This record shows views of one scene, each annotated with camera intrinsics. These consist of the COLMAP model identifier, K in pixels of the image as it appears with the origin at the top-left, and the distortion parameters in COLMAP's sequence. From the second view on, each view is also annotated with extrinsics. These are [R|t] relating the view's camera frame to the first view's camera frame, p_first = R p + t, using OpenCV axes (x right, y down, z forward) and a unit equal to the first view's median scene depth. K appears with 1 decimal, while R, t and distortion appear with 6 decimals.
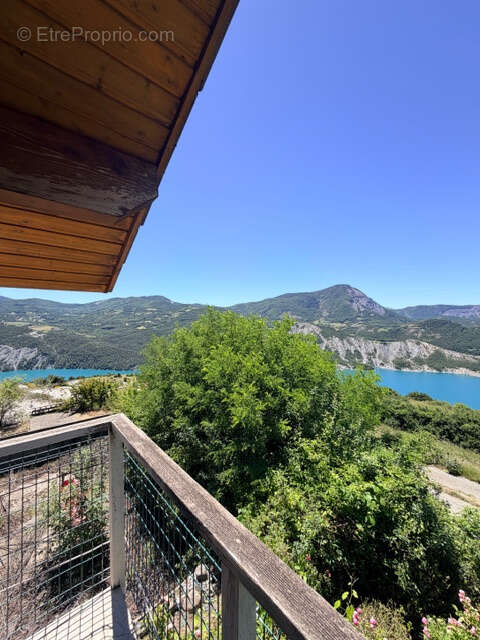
lens RADIAL K [[253.8, 0, 241.2], [0, 253.8, 317.2], [0, 0, 1]] dist [-0.003211, 0.000181]
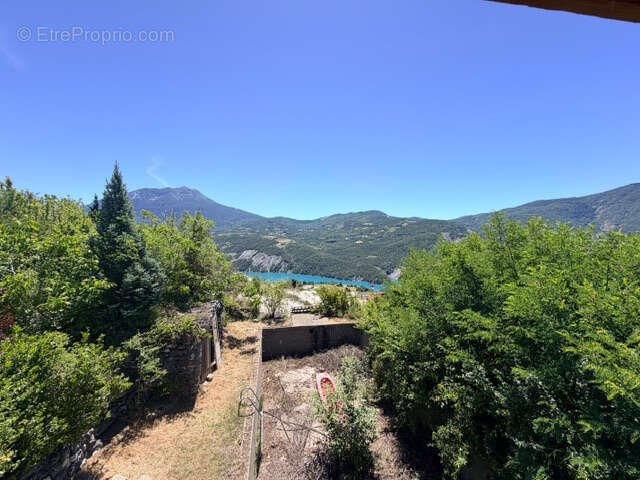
lens RADIAL K [[253.8, 0, 317.3], [0, 253.8, 240.8], [0, 0, 1]] dist [-0.003211, 0.000181]
pose [[0.860955, 0.016332, -0.508418, -0.106972], [0.001556, 0.999395, 0.034739, 0.005857], [0.508678, -0.030700, 0.860409, 0.034525]]
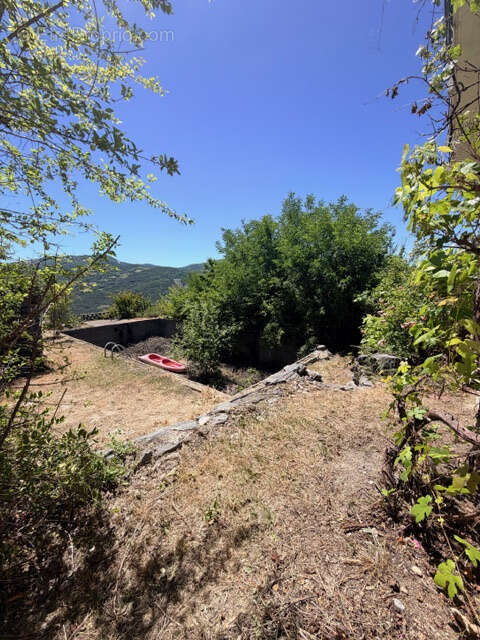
lens RADIAL K [[253.8, 0, 240.4], [0, 253.8, 320.2], [0, 0, 1]] dist [-0.003211, 0.000181]
pose [[0.983055, -0.033293, 0.180260, -0.315606], [0.004874, 0.987768, 0.155856, 0.195393], [-0.183244, -0.152337, 0.971193, -0.141871]]
